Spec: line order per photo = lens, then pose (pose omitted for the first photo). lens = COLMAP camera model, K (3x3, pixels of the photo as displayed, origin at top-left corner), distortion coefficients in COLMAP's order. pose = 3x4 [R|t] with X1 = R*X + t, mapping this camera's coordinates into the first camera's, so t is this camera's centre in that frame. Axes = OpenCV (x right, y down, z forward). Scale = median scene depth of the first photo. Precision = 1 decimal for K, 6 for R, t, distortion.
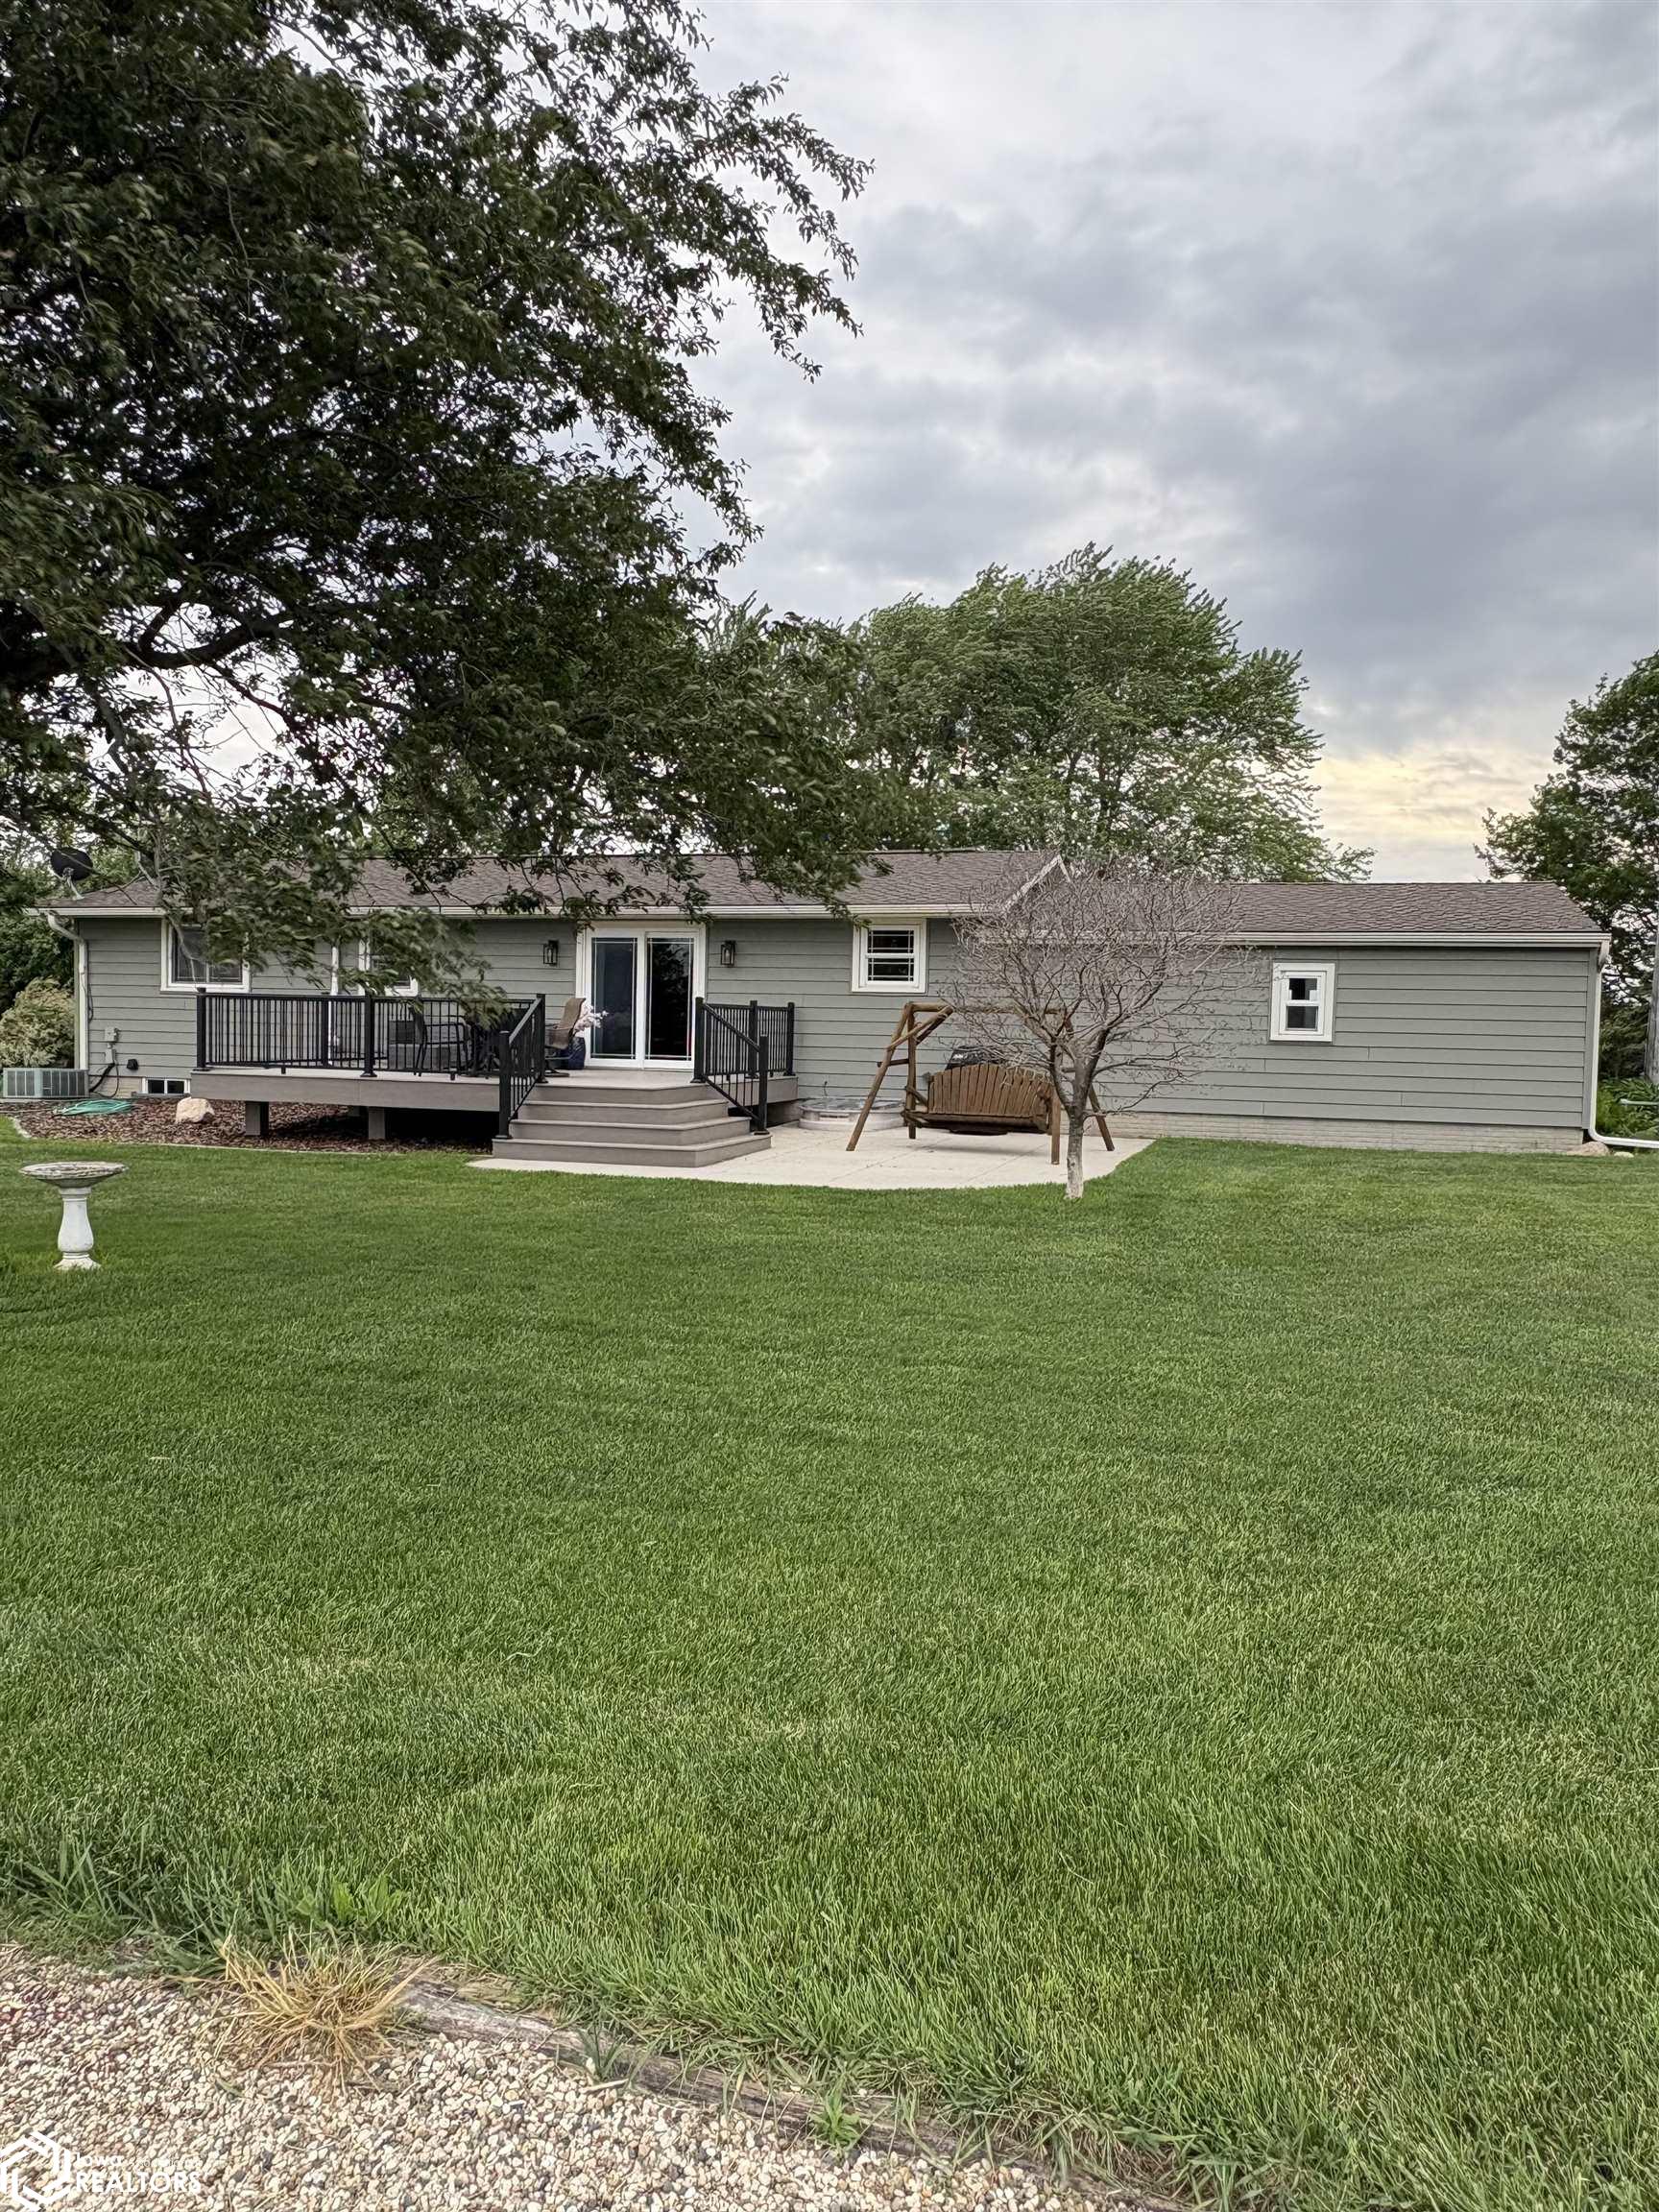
lens RADIAL K [[1561.2, 0, 828.8], [0, 1561.2, 1101.5], [0, 0, 1]] dist [-0.001202, 0.001292]
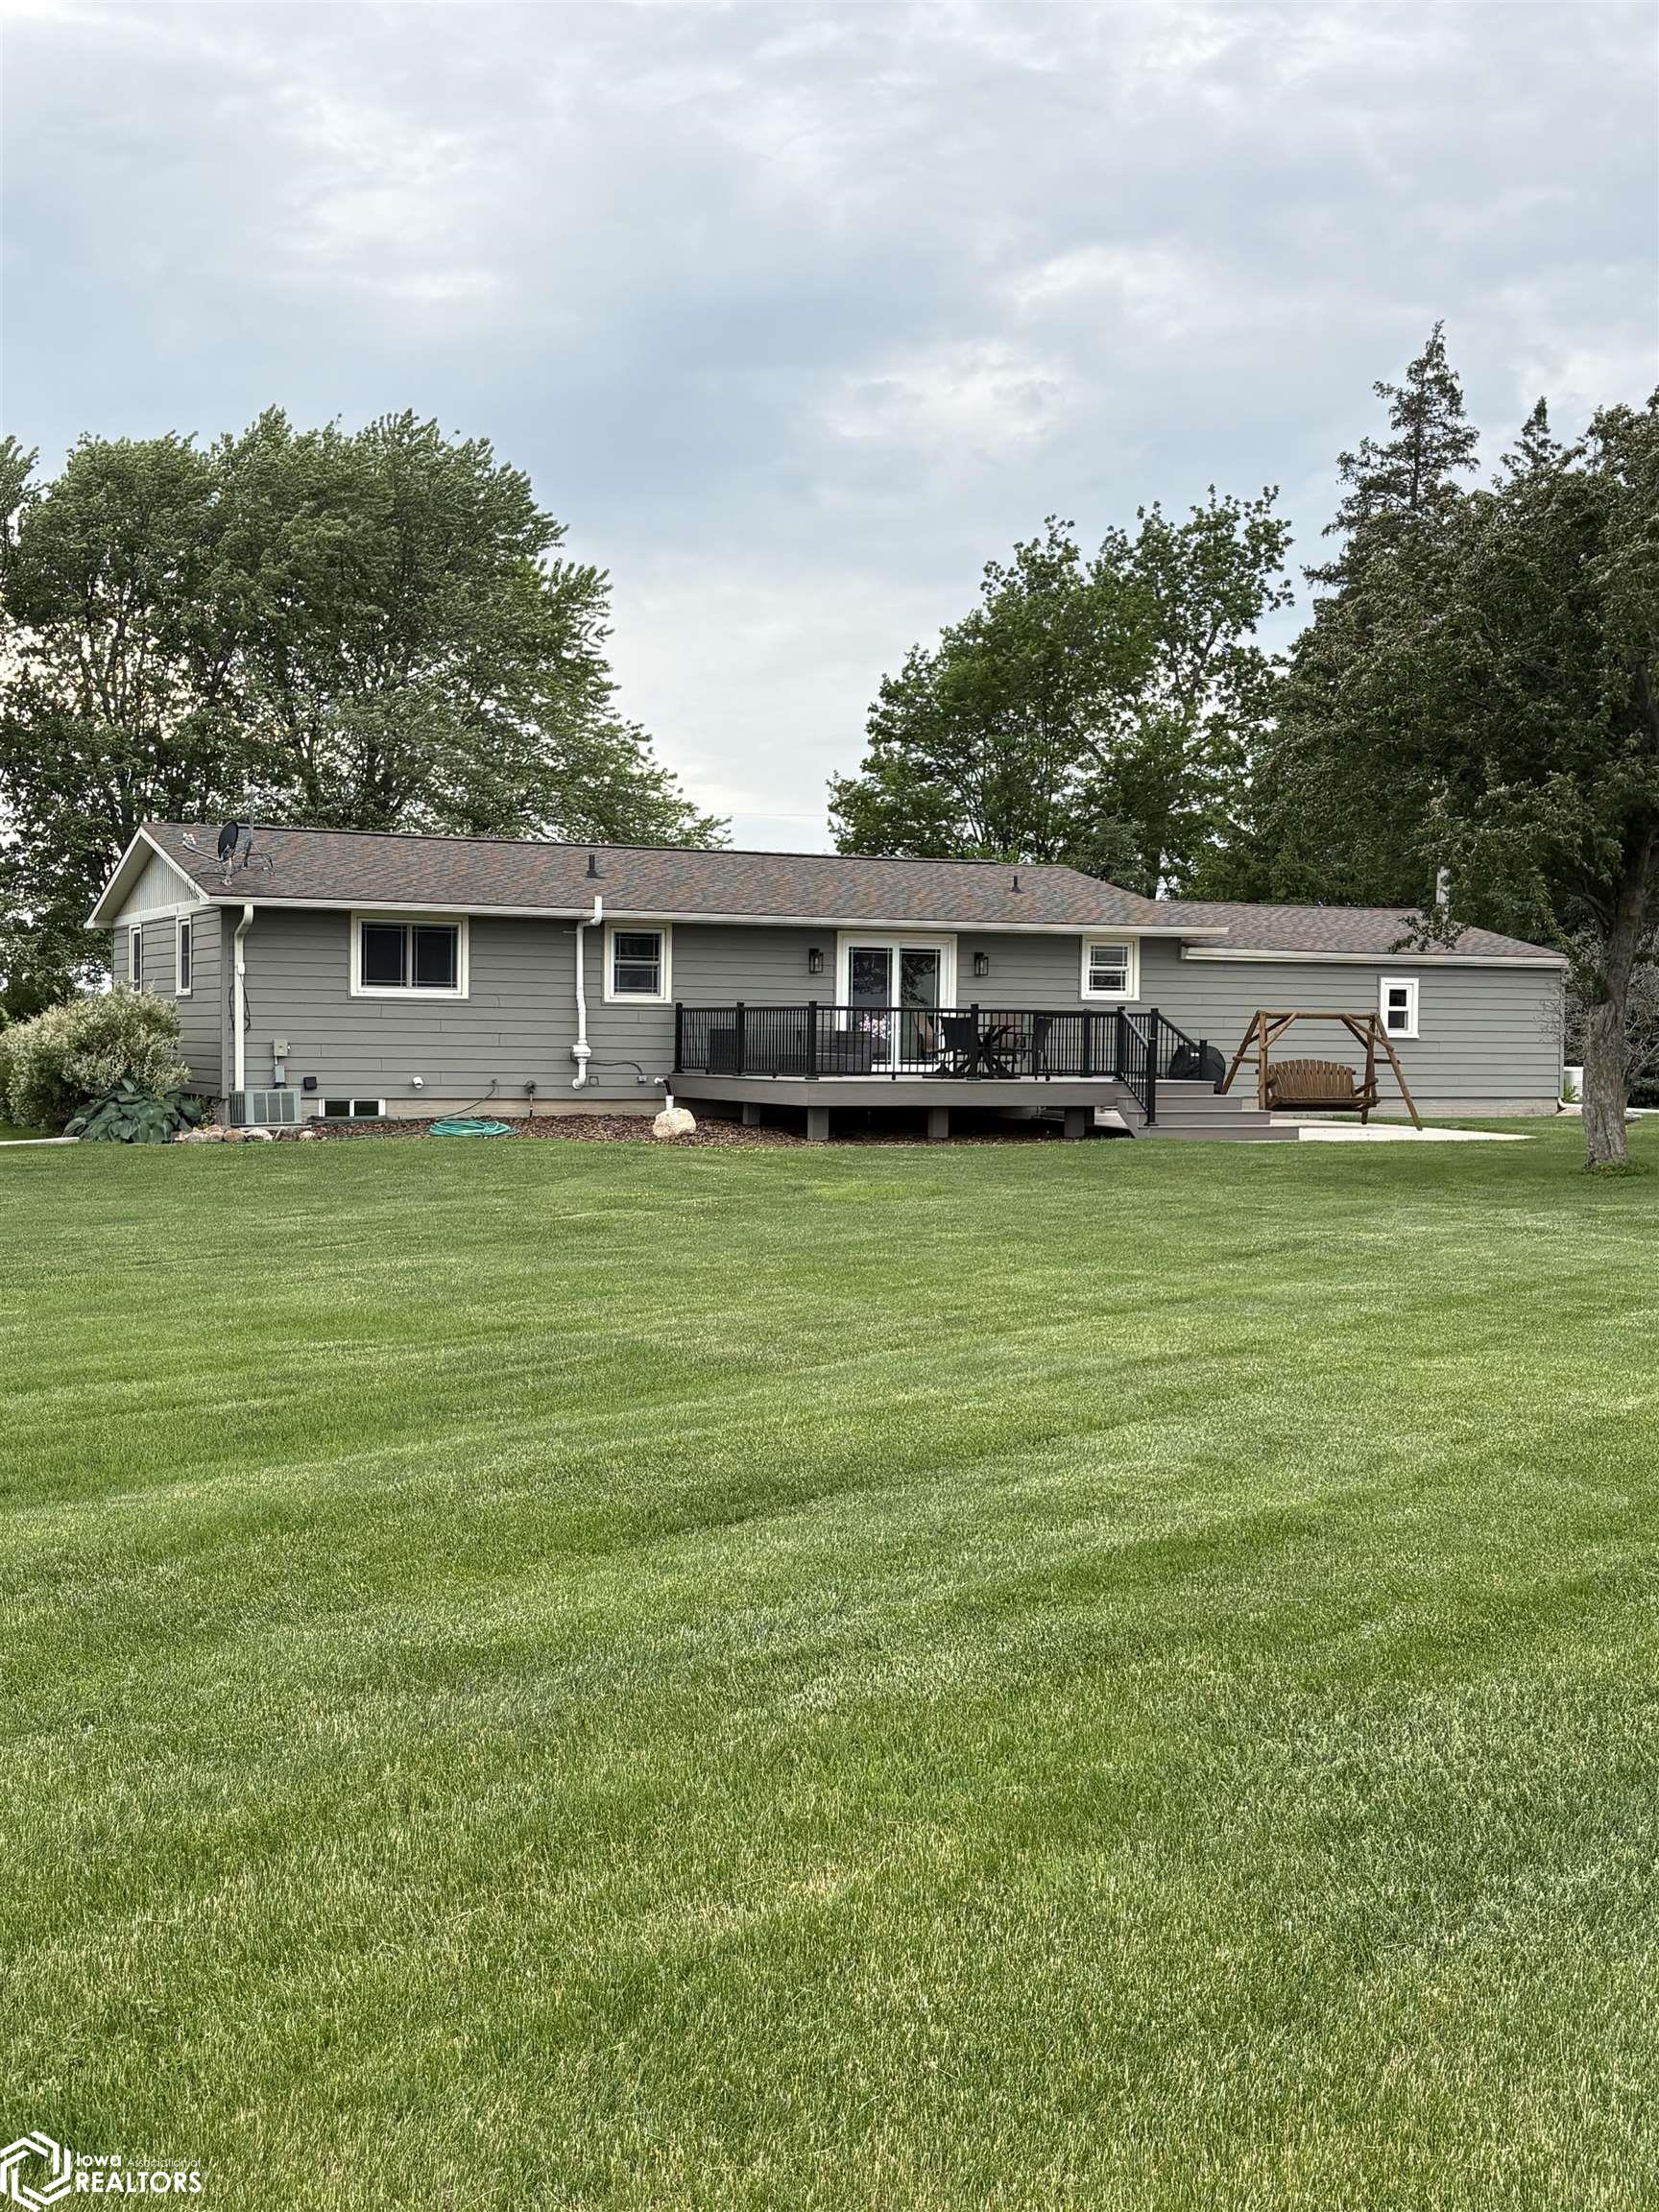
lens RADIAL K [[2571.2, 0, 830.0], [0, 2571.2, 1105.4], [0, 0, 1]] dist [0.006301, 0.000000]
pose [[0.761845, -0.031595, 0.646988, -1.431607], [0.033806, 0.999388, 0.008997, -0.018114], [-0.646877, 0.015018, 0.762447, -0.317860]]
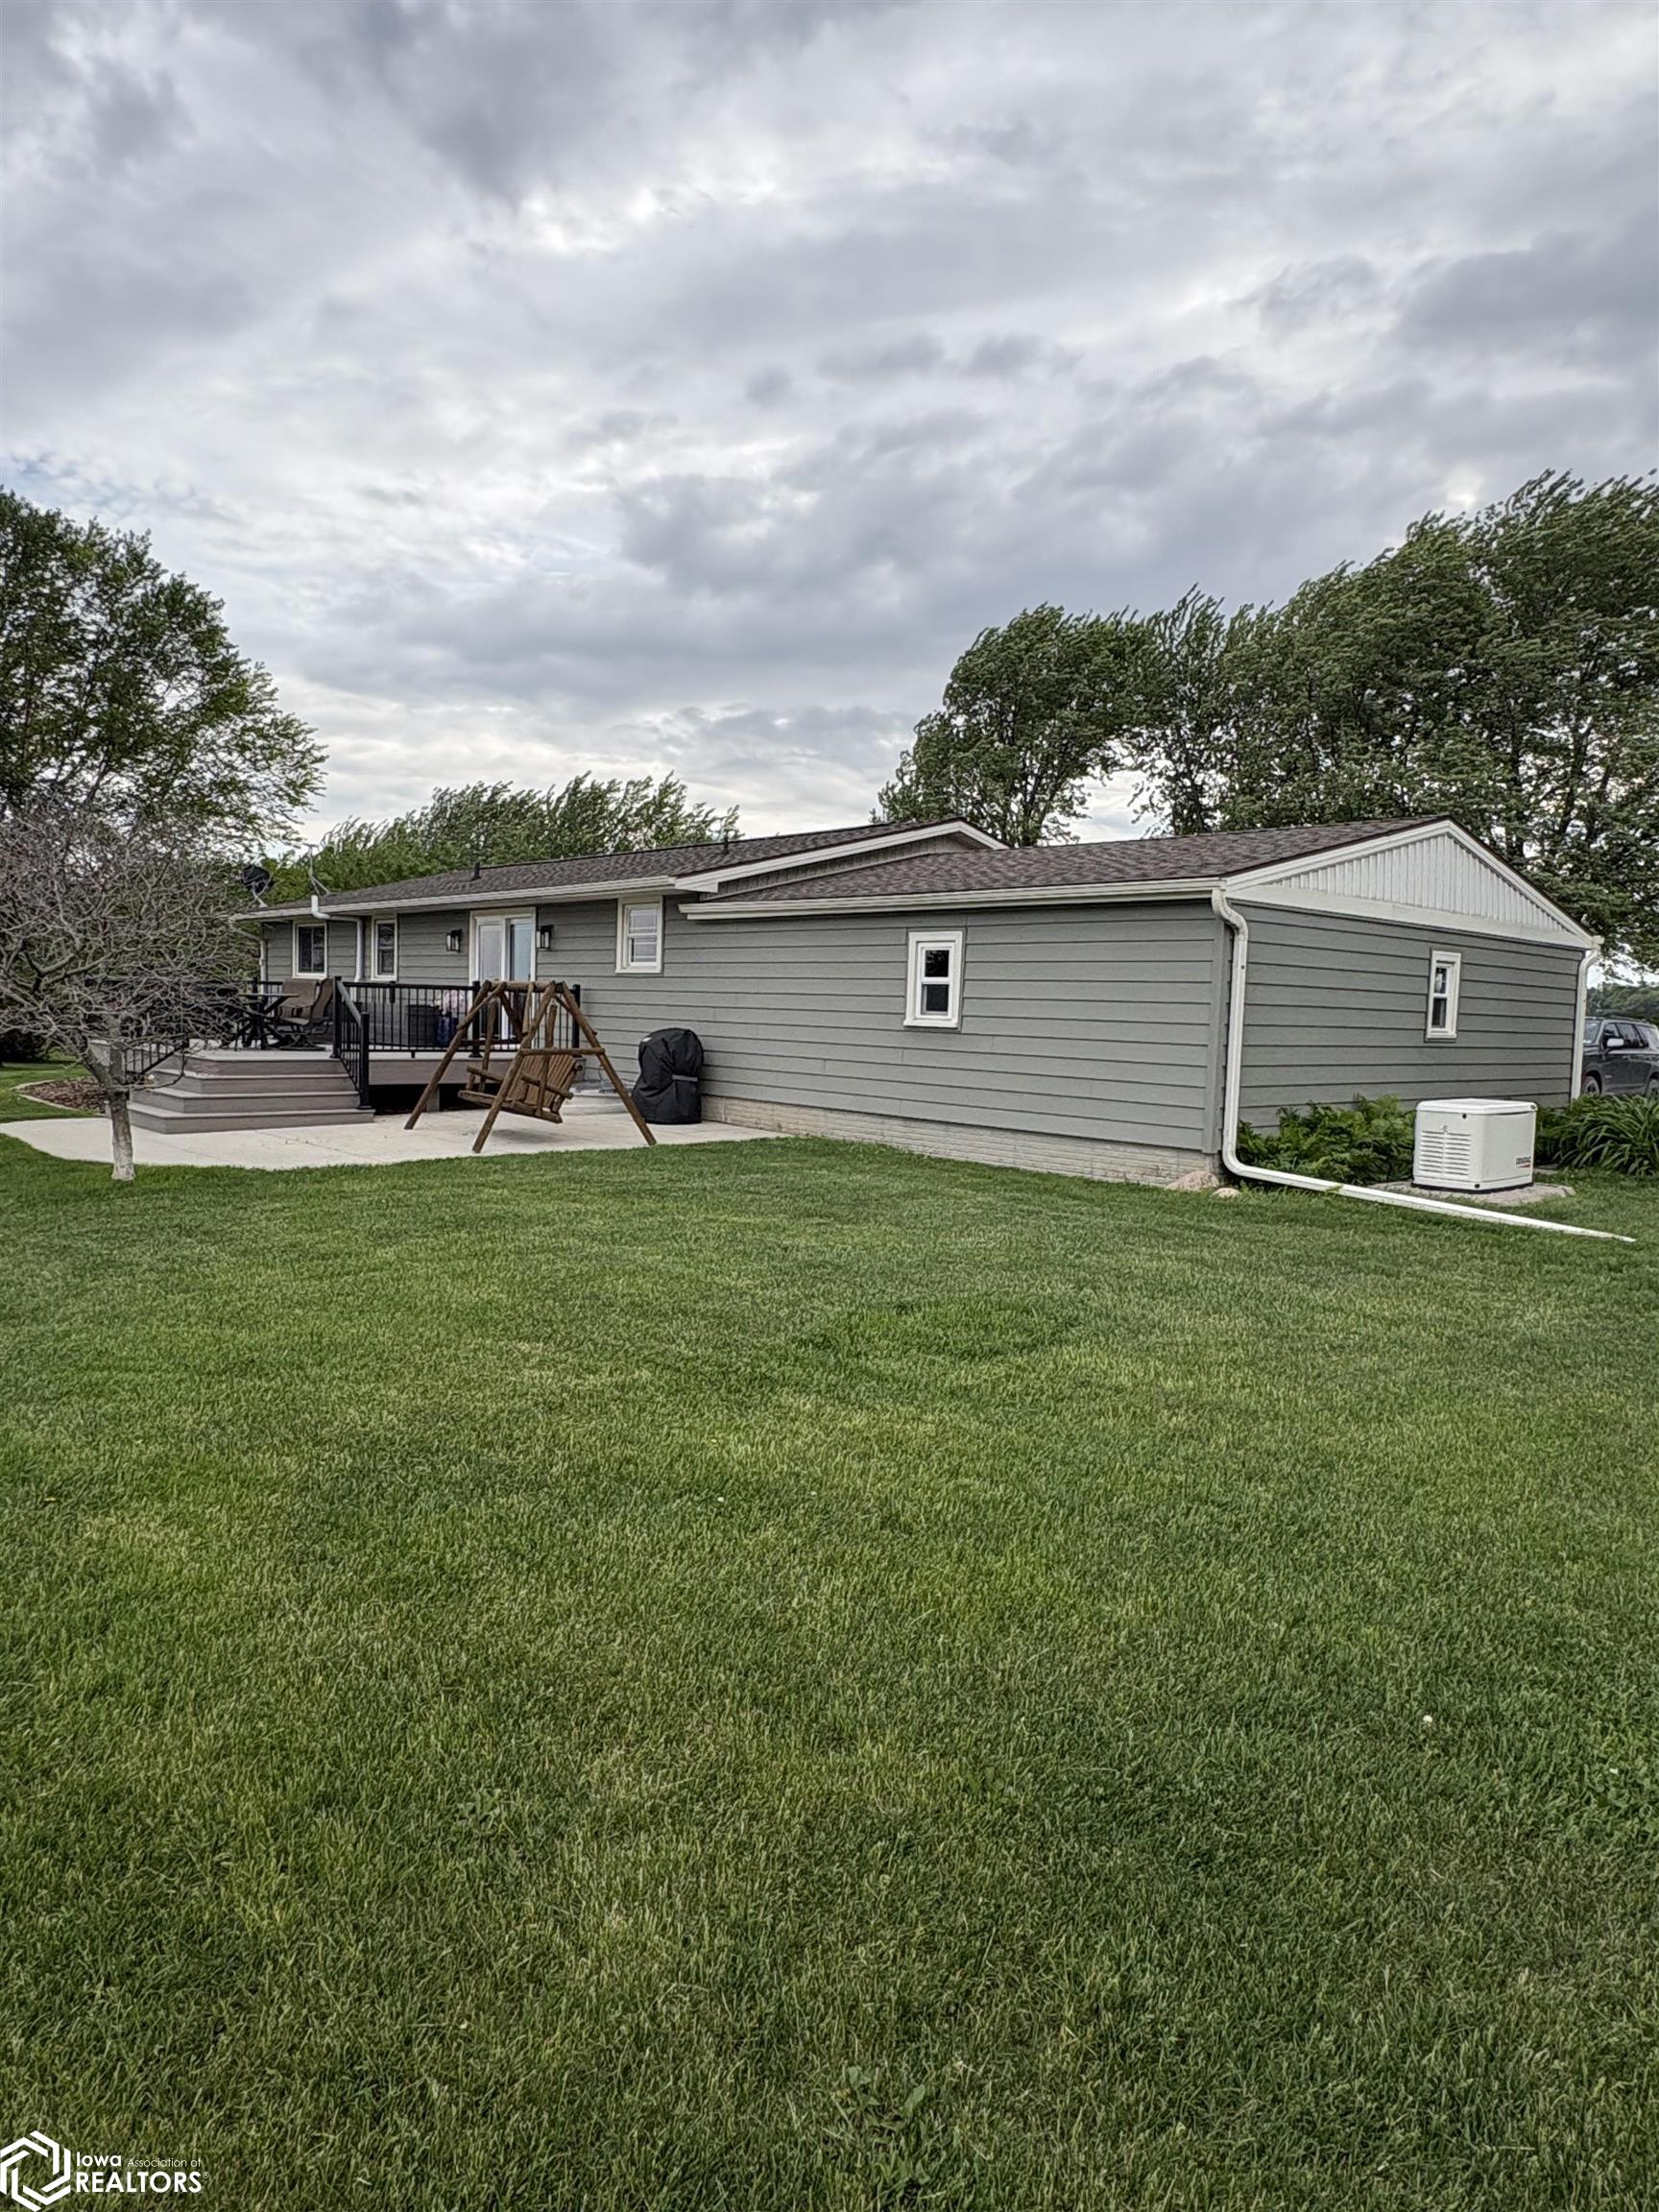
lens RADIAL K [[1397.3, 0, 830.3], [0, 1397.3, 1115.3], [0, 0, 1]] dist [-0.002907, -0.000076]
pose [[0.856319, 0.045586, -0.514431, 0.634758], [-0.037851, 0.998958, 0.025516, -0.009059], [0.515058, -0.002378, 0.857152, 0.339943]]
